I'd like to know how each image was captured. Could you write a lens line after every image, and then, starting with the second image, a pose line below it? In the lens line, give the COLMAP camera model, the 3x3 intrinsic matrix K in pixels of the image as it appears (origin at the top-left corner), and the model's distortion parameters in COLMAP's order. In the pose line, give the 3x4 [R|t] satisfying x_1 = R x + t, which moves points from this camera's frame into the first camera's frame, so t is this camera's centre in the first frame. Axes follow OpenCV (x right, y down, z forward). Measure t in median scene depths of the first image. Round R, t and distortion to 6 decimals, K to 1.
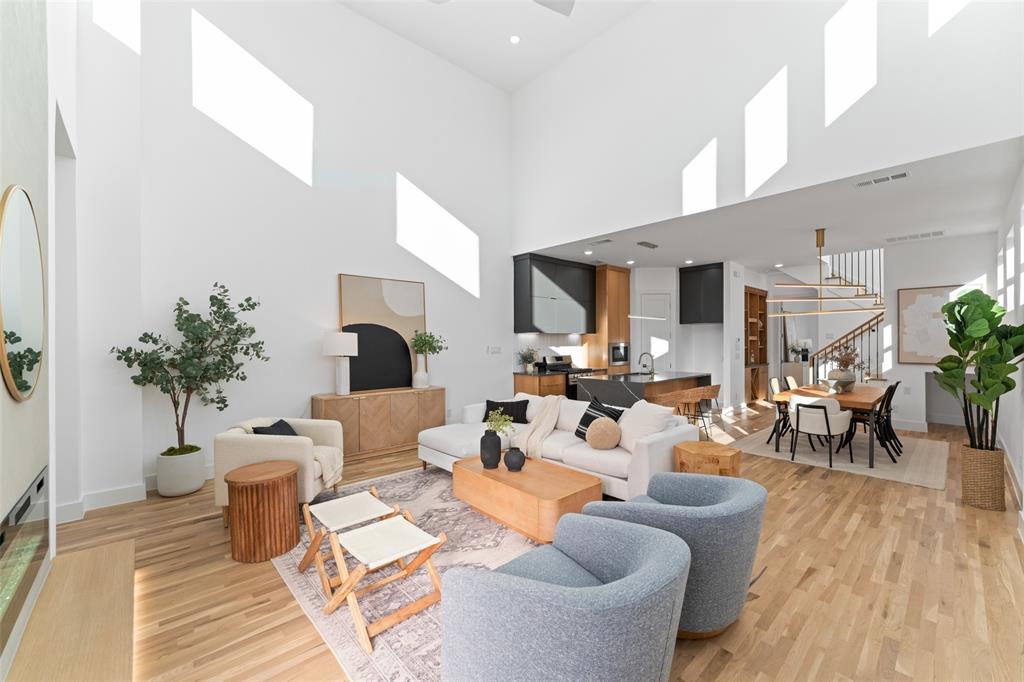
lens RADIAL K [[407.6, 0, 505.5], [0, 407.6, 344.4], [0, 0, 1]] dist [-0.002023, 0.000113]
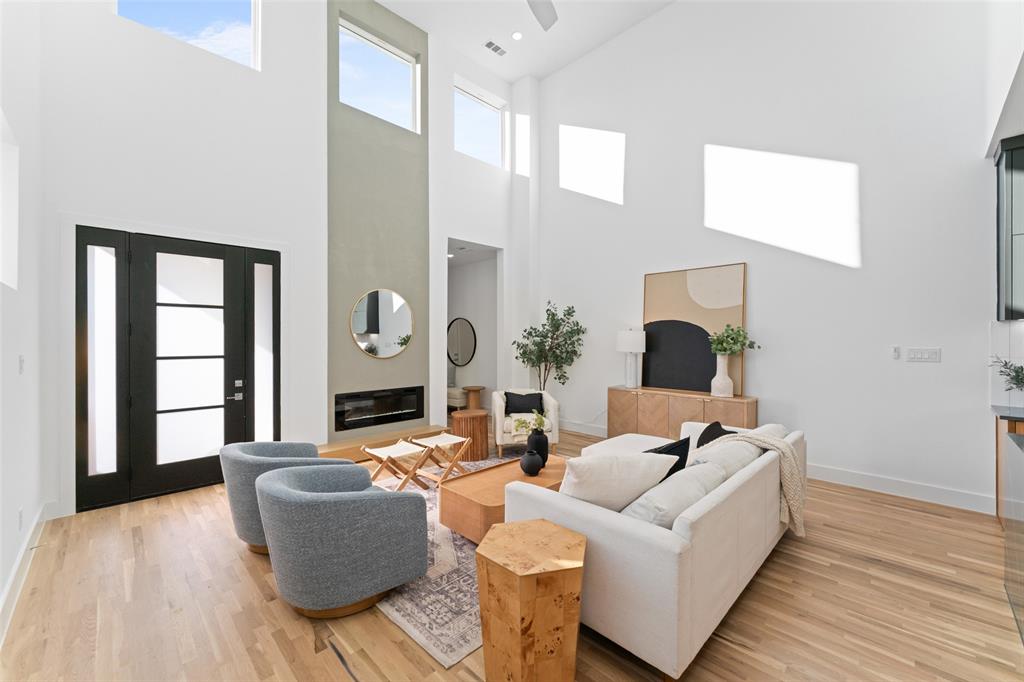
lens RADIAL K [[411.0, 0, 505.4], [0, 411.0, 335.8], [0, 0, 1]] dist [-0.001139, -0.000134]
pose [[0.036590, -0.002775, -0.999327, 0.595840], [-0.006611, 0.999974, -0.003019, -0.007165], [0.999308, 0.006717, 0.036571, 0.547835]]
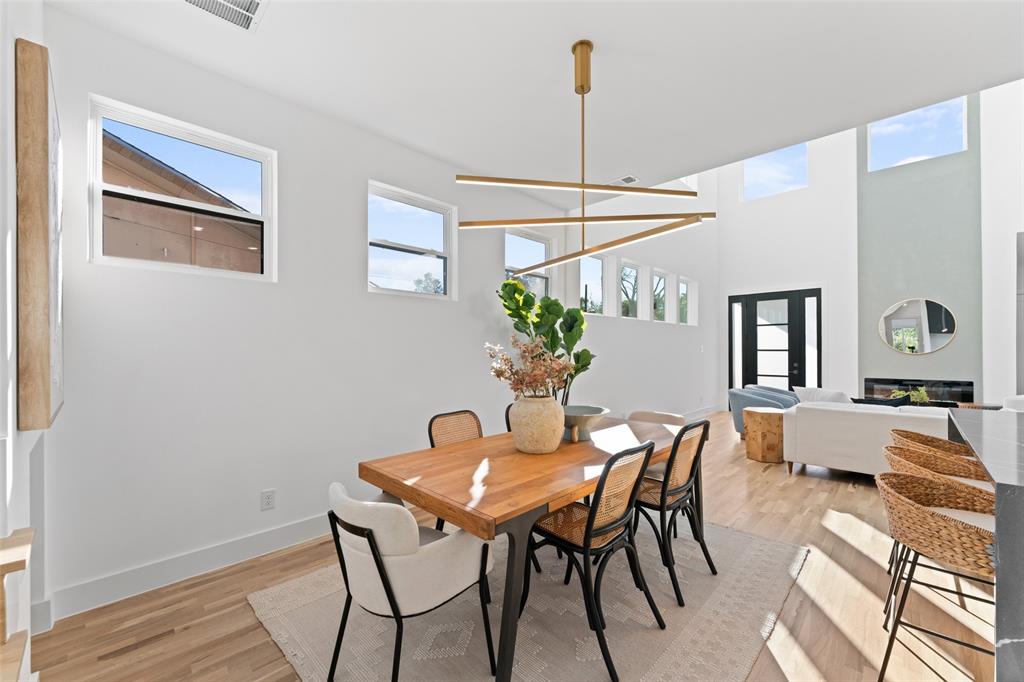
lens RADIAL K [[409.4, 0, 510.3], [0, 409.4, 347.9], [0, 0, 1]] dist [-0.010361, 0.006106]
pose [[-0.997984, 0.008119, -0.062937, 0.871972], [0.007783, 0.999954, 0.005576, 0.008563], [0.062979, 0.005075, -0.998002, 1.397418]]
